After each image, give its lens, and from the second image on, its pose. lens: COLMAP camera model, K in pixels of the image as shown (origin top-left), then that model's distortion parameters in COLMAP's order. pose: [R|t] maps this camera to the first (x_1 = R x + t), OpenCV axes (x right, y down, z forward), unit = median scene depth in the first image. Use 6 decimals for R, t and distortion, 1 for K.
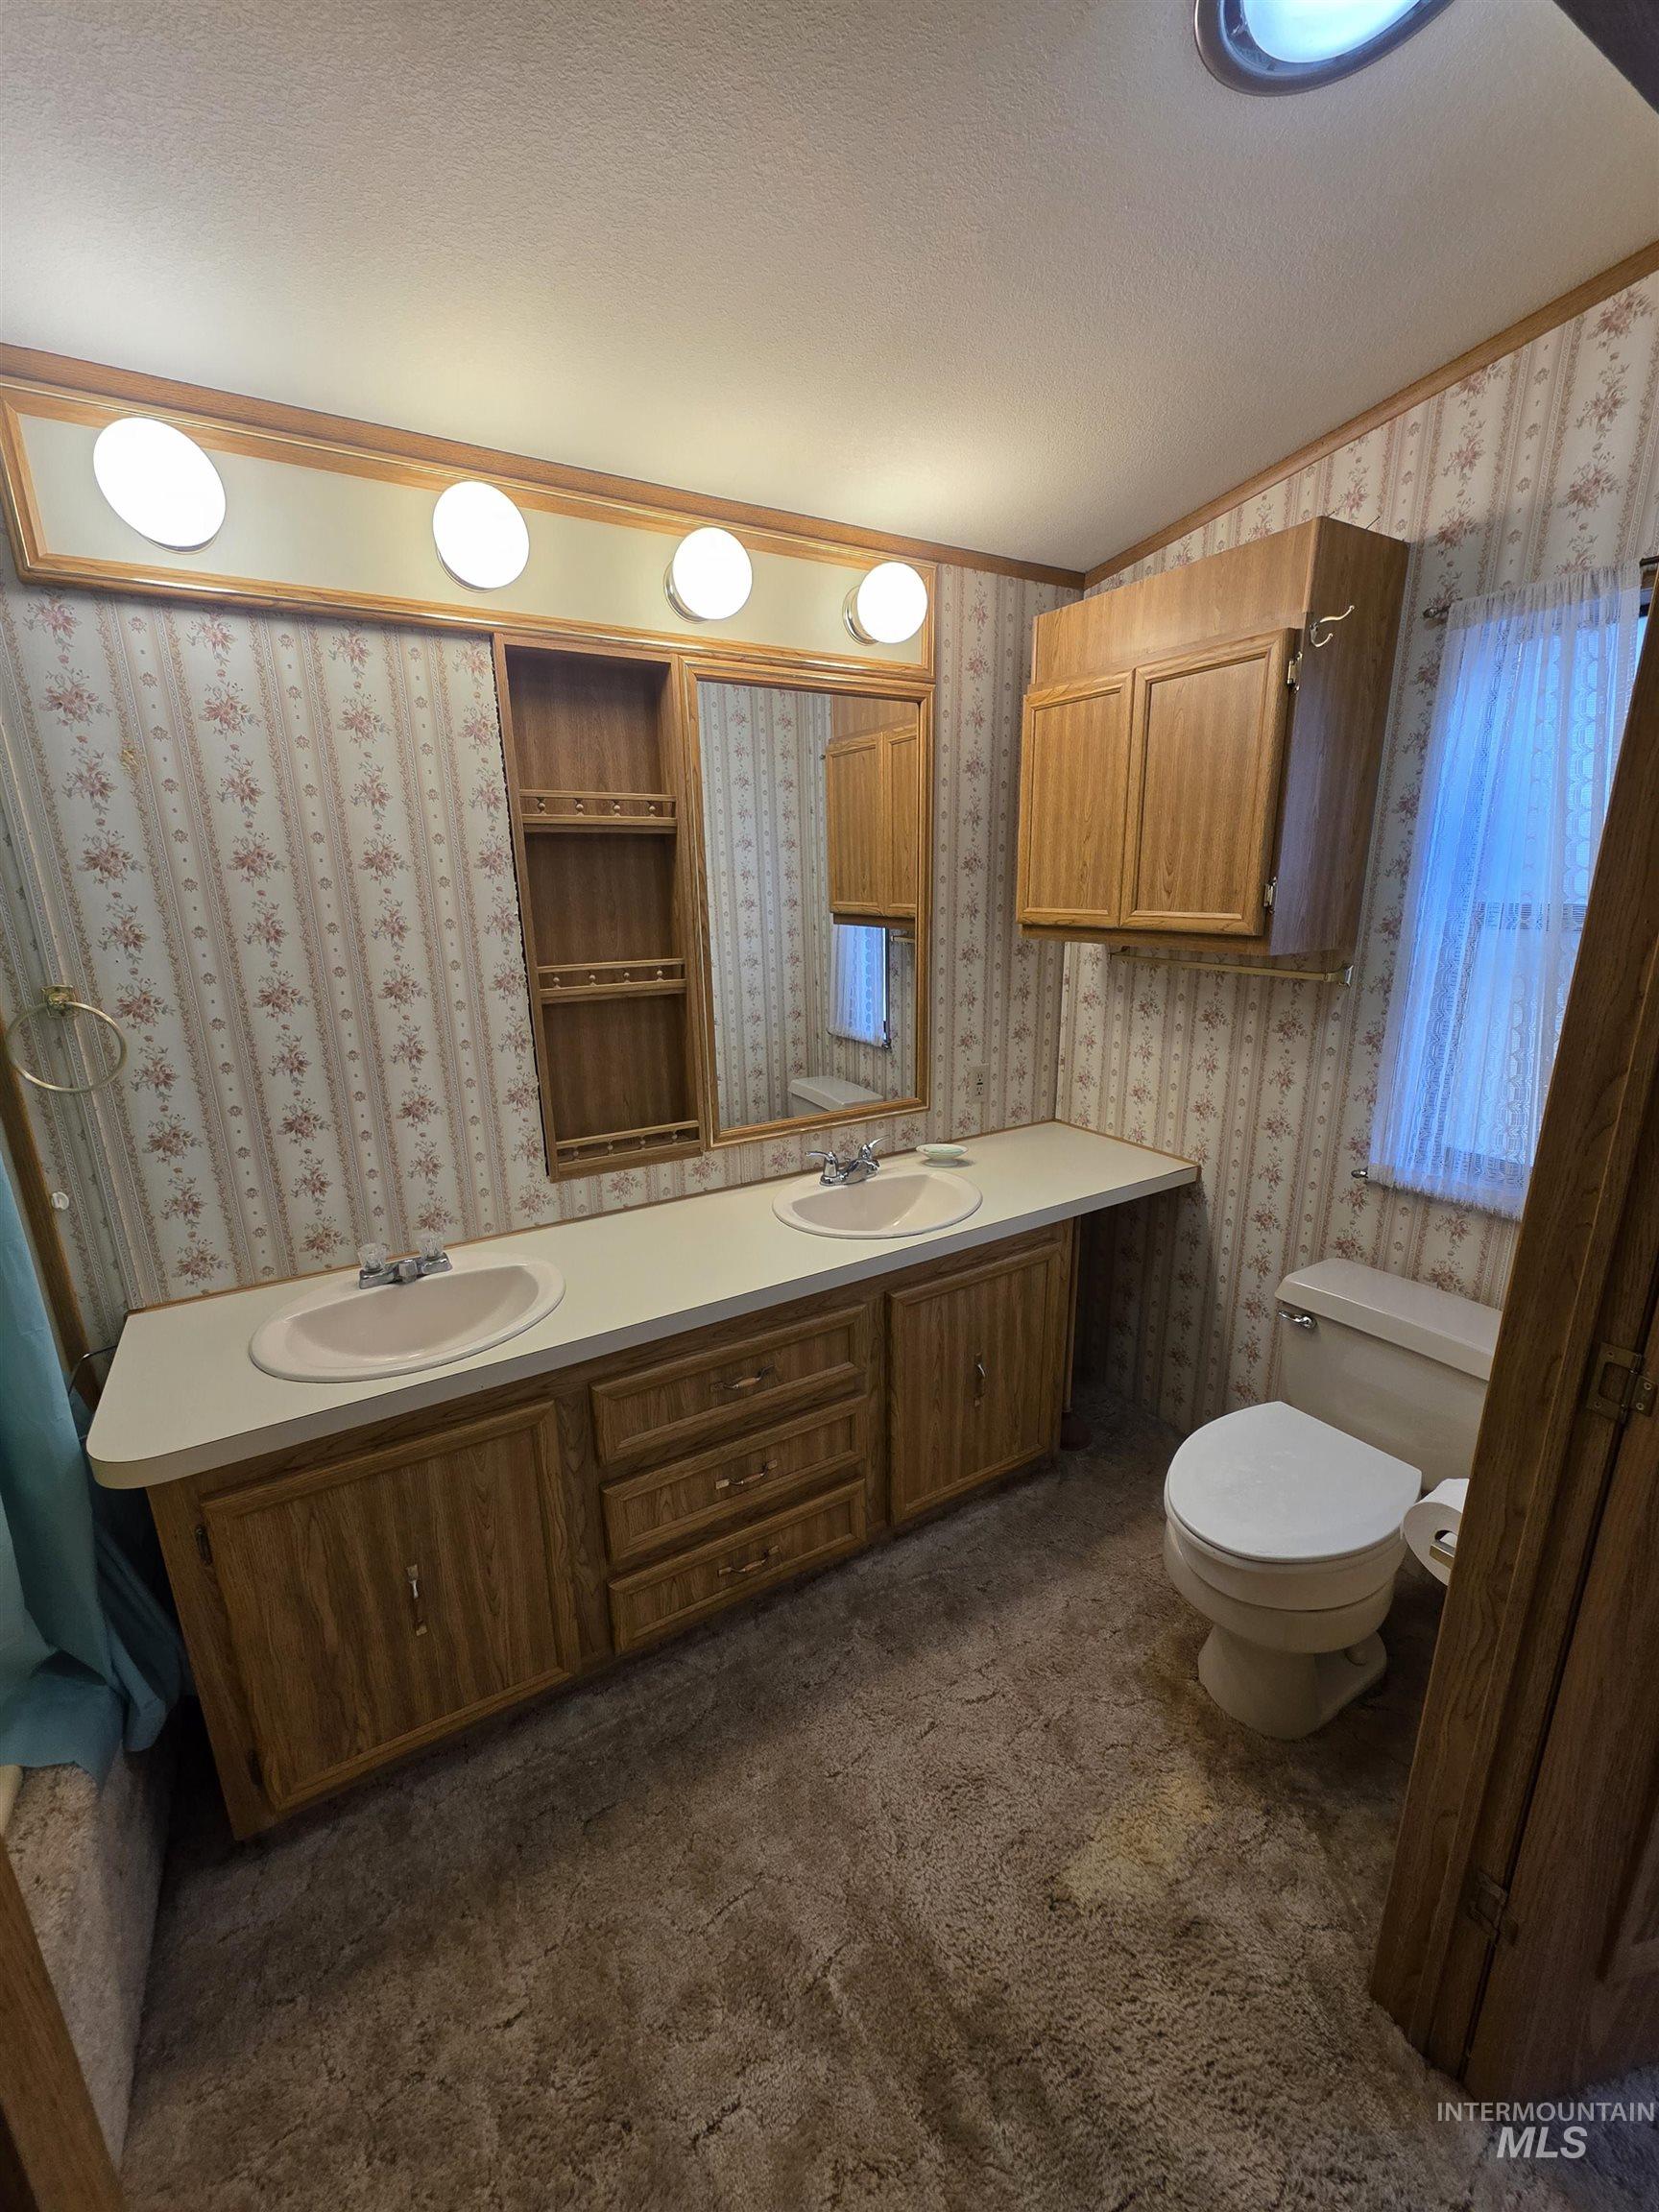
lens RADIAL K [[889.7, 0, 839.9], [0, 889.7, 1109.8], [0, 0, 1]] dist [0.005505, 0.000374]
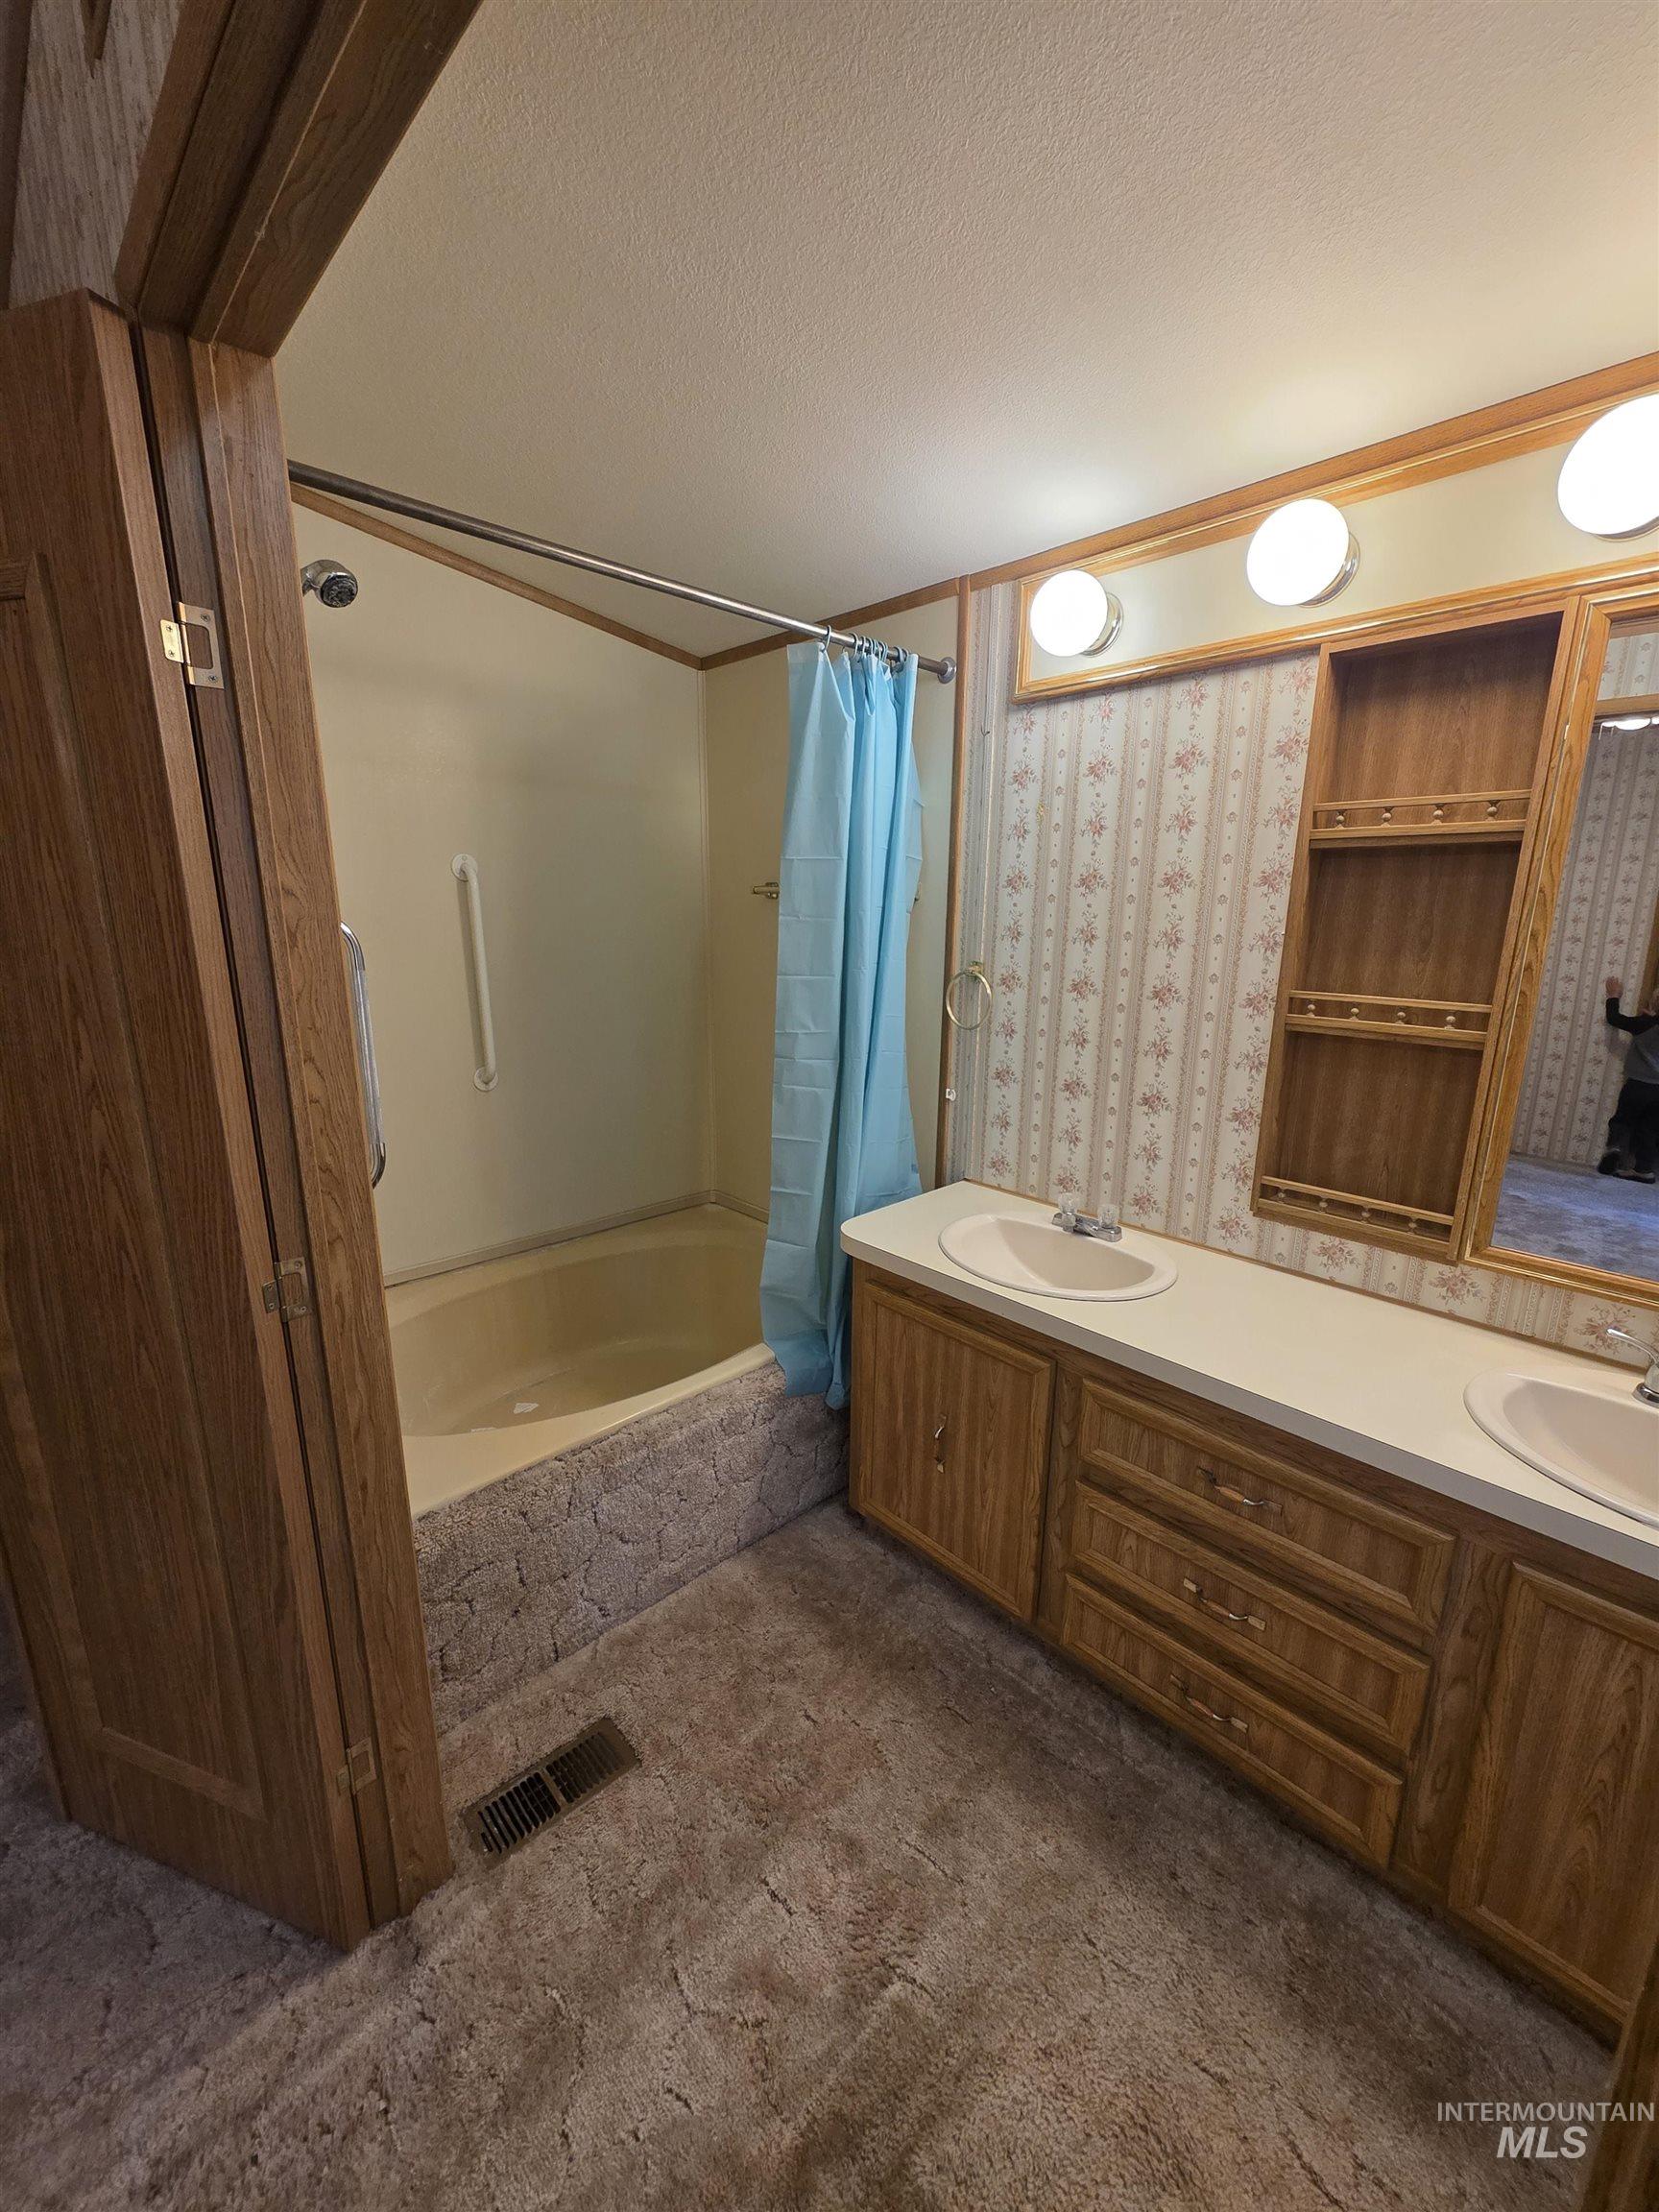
lens RADIAL K [[889.7, 0, 833.9], [0, 889.7, 1110.0], [0, 0, 1]] dist [0.005505, 0.000374]
pose [[0.209142, 0.235642, -0.949069, 0.484464], [-0.263776, 0.948152, 0.177287, -0.079797], [0.941638, 0.213263, 0.260455, 0.323632]]
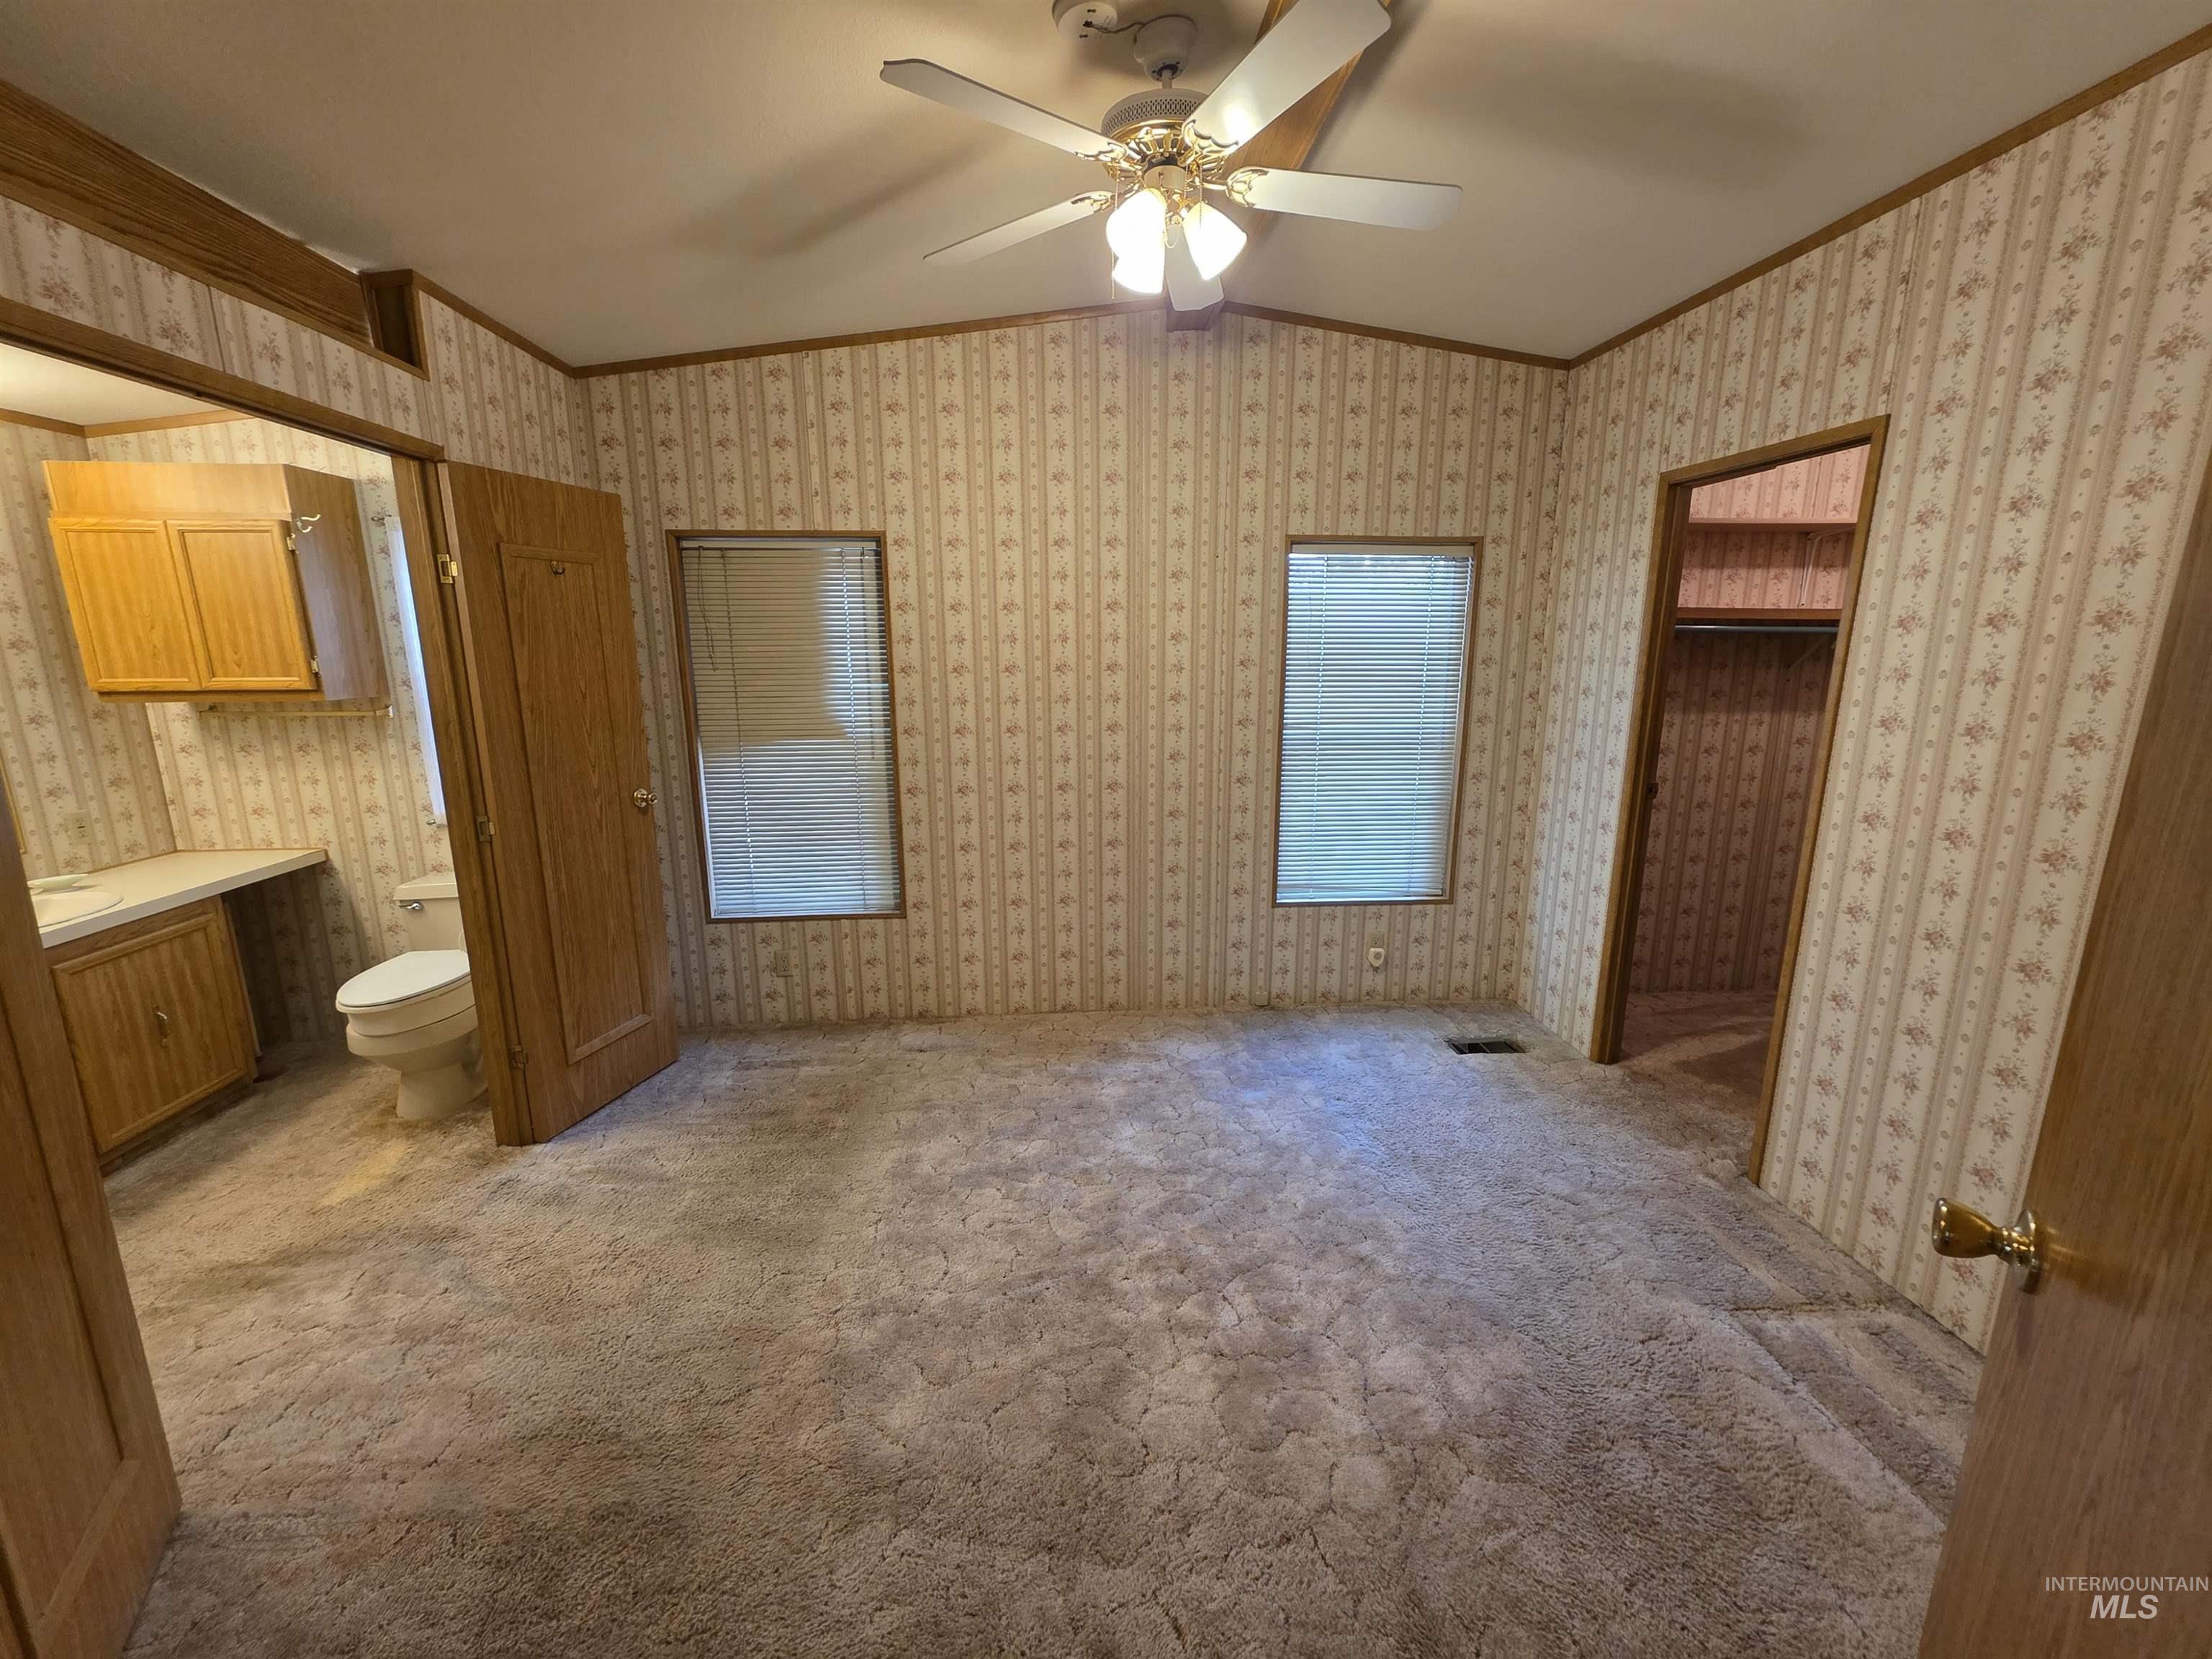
lens RADIAL K [[889.7, 0, 1113.5], [0, 889.7, 825.6], [0, 0, 1]] dist [0.005505, 0.000374]
pose [[0.458394, -0.169344, 0.872466, -0.351059], [0.225371, 0.971740, 0.070203, 0.269214], [-0.859699, 0.164448, 0.483605, -1.049910]]
